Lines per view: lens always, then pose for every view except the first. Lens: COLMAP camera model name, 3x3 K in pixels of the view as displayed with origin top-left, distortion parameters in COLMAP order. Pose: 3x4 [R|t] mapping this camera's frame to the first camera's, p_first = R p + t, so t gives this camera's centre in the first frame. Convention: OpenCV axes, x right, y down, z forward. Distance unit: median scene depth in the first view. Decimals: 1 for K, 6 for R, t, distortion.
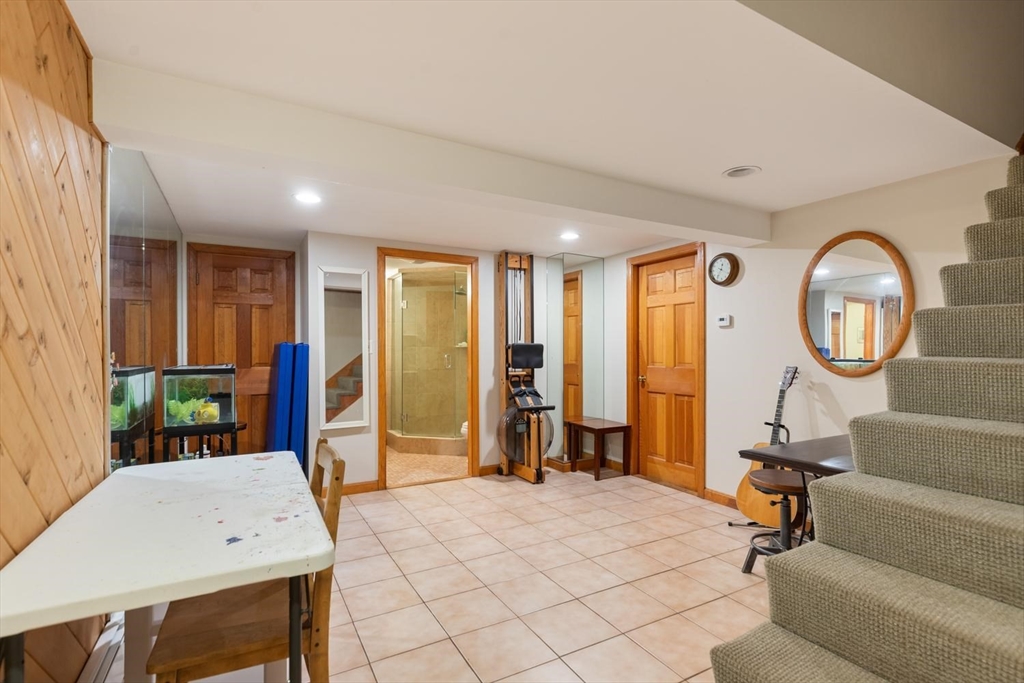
lens RADIAL K [[490.7, 0, 509.8], [0, 490.7, 345.0], [0, 0, 1]] dist [-0.000042, -0.000116]
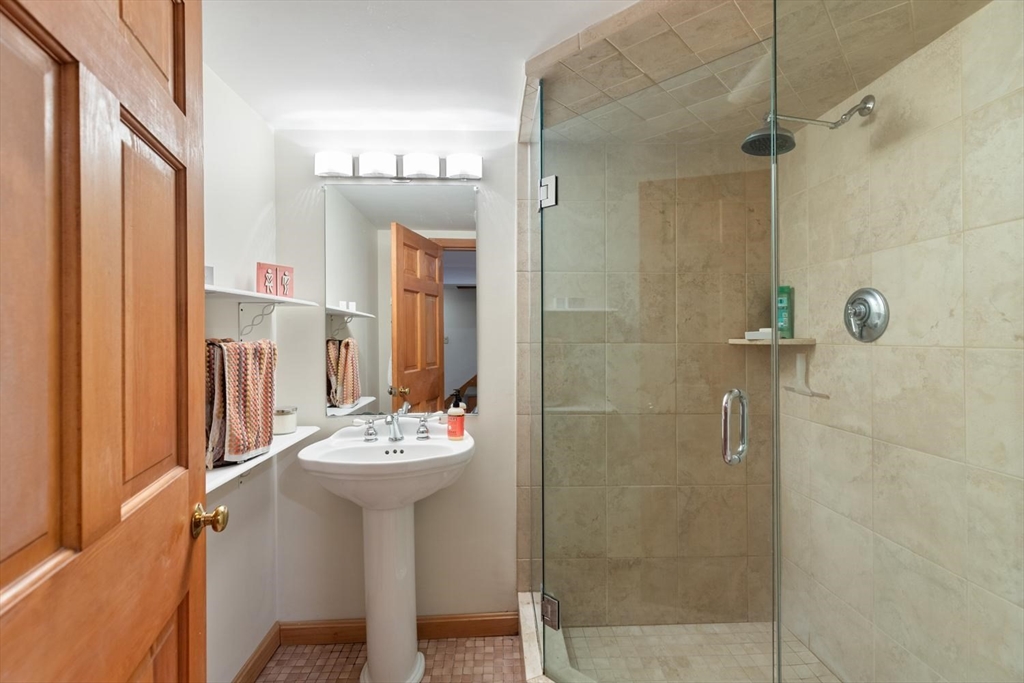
lens RADIAL K [[457.7, 0, 511.5], [0, 457.7, 334.2], [0, 0, 1]] dist [0.003374, -0.000133]
pose [[0.895218, -0.000924, -0.445628, -0.108830], [0.004230, 0.999970, 0.006424, -0.004483], [0.445609, -0.007636, 0.895195, 0.682042]]
